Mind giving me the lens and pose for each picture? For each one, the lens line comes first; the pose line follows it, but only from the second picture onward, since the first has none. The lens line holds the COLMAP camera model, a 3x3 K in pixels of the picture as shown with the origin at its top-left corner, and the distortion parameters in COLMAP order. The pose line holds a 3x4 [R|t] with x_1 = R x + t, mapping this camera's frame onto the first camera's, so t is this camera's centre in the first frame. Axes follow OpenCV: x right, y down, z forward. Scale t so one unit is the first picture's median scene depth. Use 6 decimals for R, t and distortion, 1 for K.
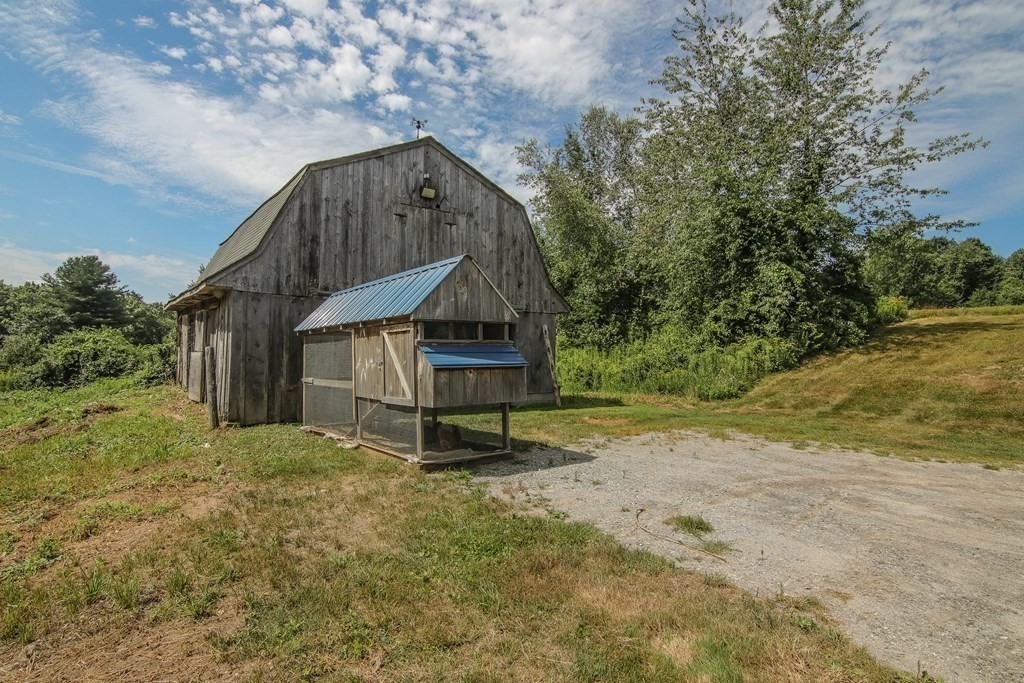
lens RADIAL K [[526.2, 0, 512.0], [0, 526.2, 341.5], [0, 0, 1]] dist [-0.031831, -0.000433]
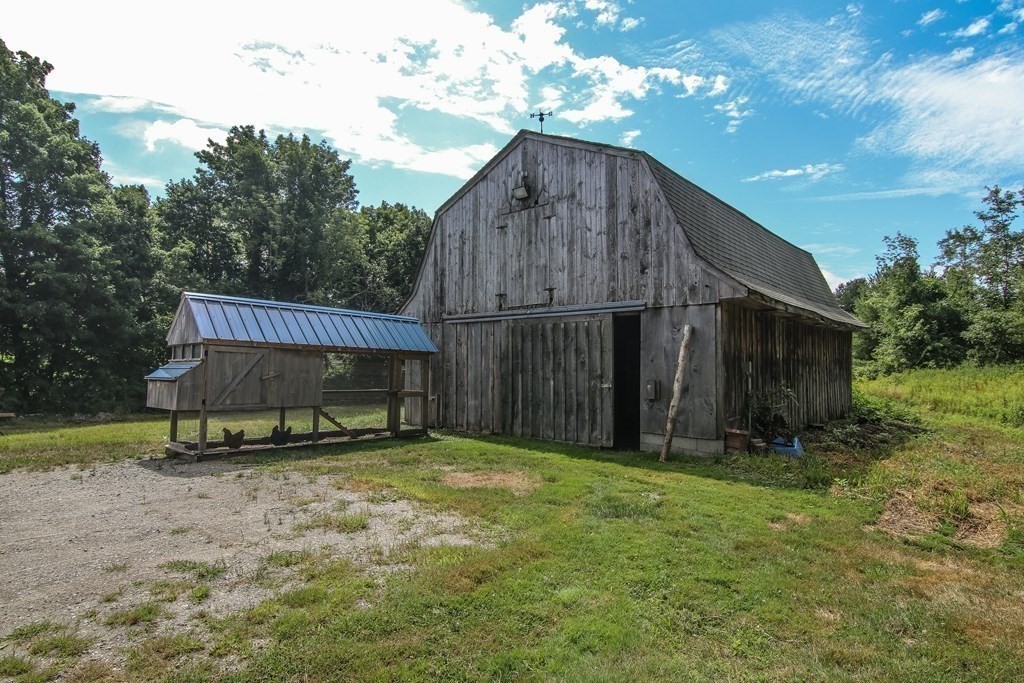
lens RADIAL K [[557.9, 0, 512.0], [0, 557.9, 341.5], [0, 0, 1]] dist [-0.032824, 0.000028]
pose [[0.221687, -0.055008, -0.973565, 0.673085], [0.017618, 0.998471, -0.052404, 0.019285], [0.974959, -0.005535, 0.222317, 0.688537]]
